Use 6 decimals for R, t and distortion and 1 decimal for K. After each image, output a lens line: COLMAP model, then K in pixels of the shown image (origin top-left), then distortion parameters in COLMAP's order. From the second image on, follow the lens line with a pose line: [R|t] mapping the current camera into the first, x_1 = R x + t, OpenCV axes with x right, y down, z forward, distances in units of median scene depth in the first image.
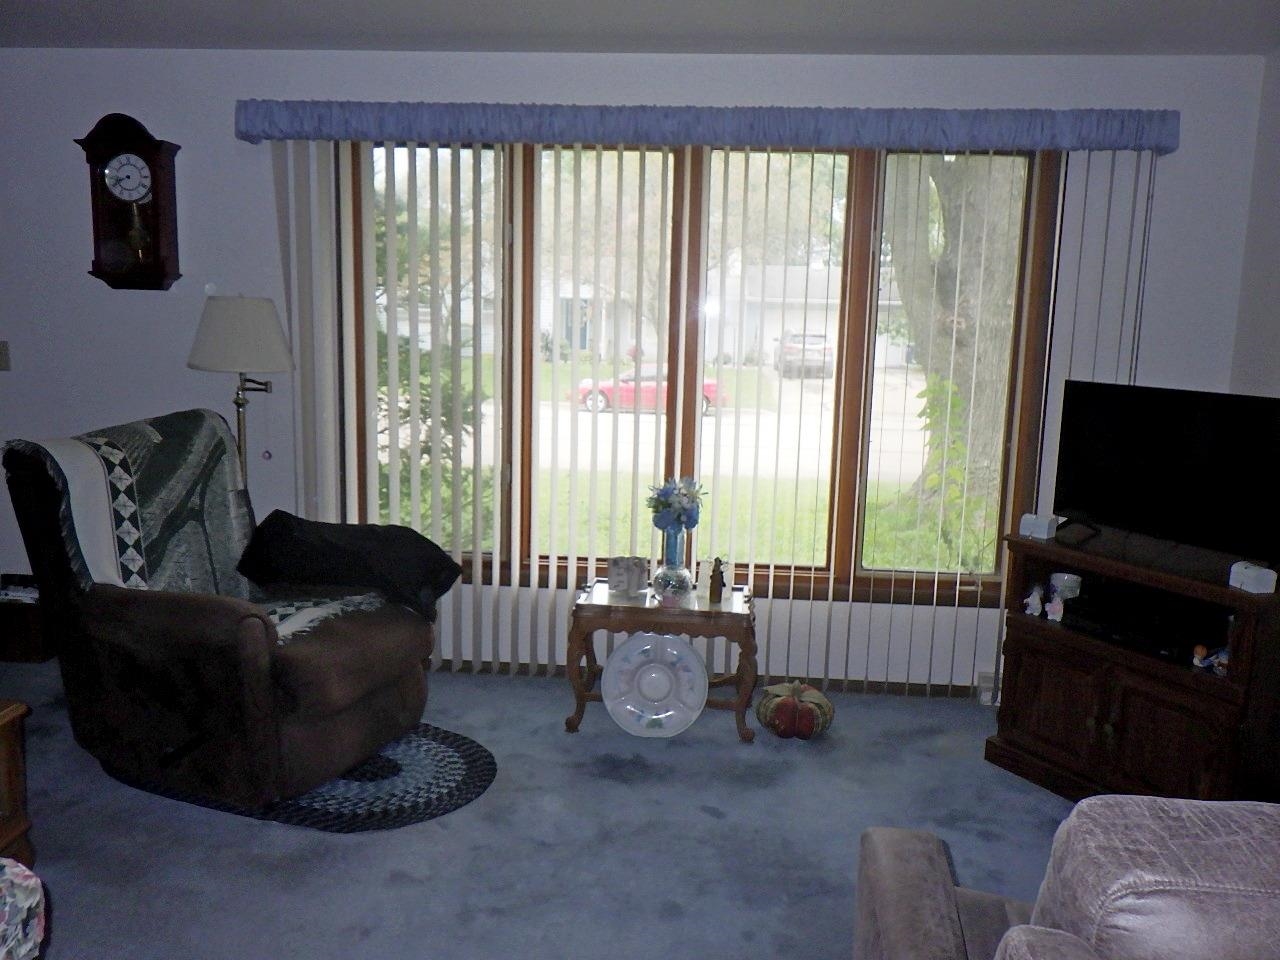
lens RADIAL K [[1056.4, 0, 632.2], [0, 1056.4, 477.5], [0, 0, 1]] dist [0.004878, 0.004105]
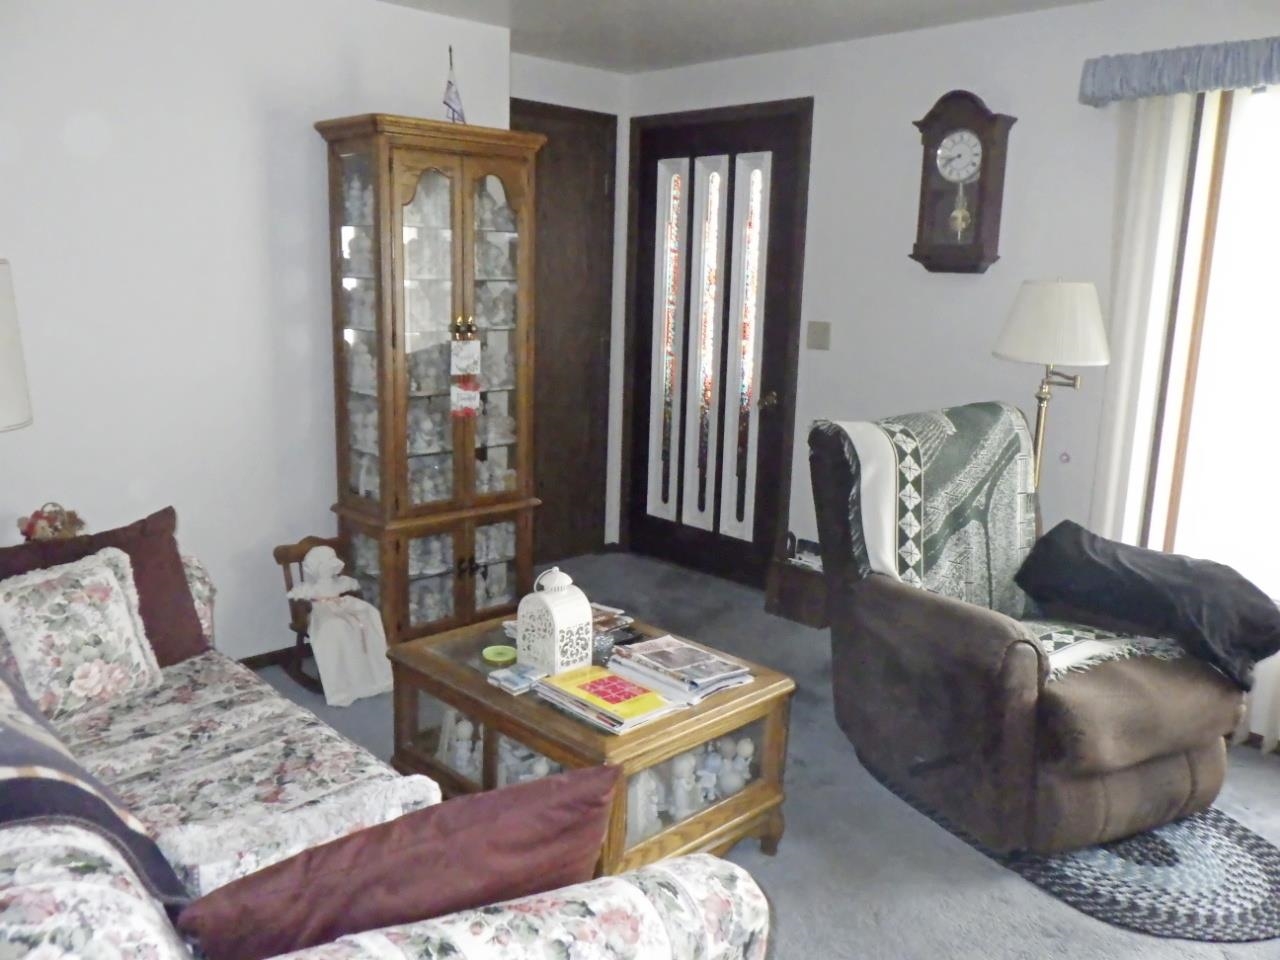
lens RADIAL K [[1044.4, 0, 640.0], [0, 1044.4, 480.0], [0, 0, 1]] dist [-0.009030, 0.016685]
pose [[0.751144, 0.126480, -0.647908, -0.044140], [-0.113633, 0.991597, 0.061834, -0.018118], [0.650284, 0.027178, 0.759205, 0.103386]]
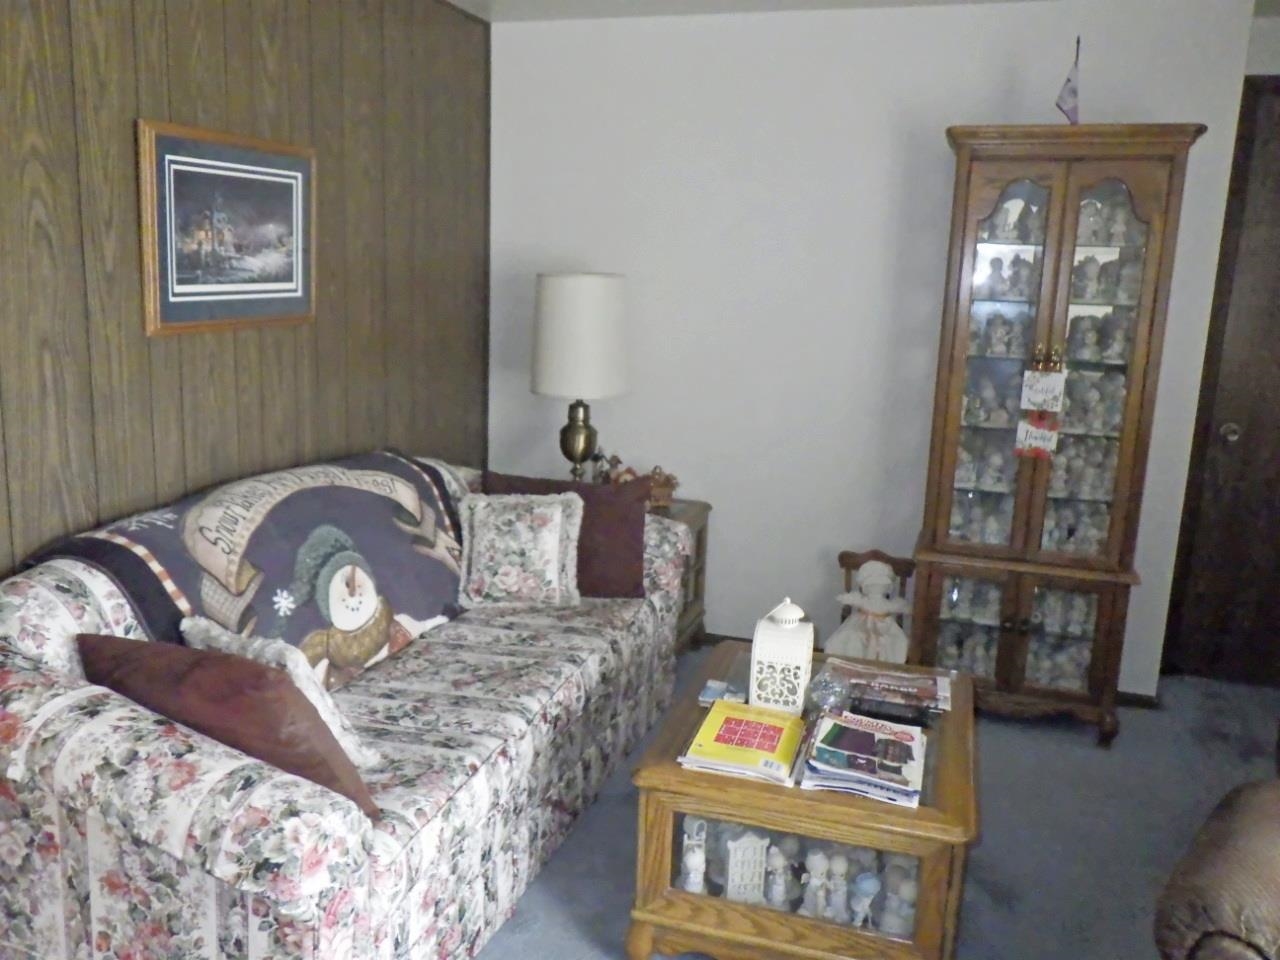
lens RADIAL K [[1056.4, 0, 632.2], [0, 1056.4, 477.5], [0, 0, 1]] dist [0.004878, 0.004105]
pose [[-0.228836, 0.156266, -0.960841, 0.132975], [-0.194855, 0.959703, 0.202488, -0.107964], [0.953764, 0.233561, -0.189165, 0.680487]]
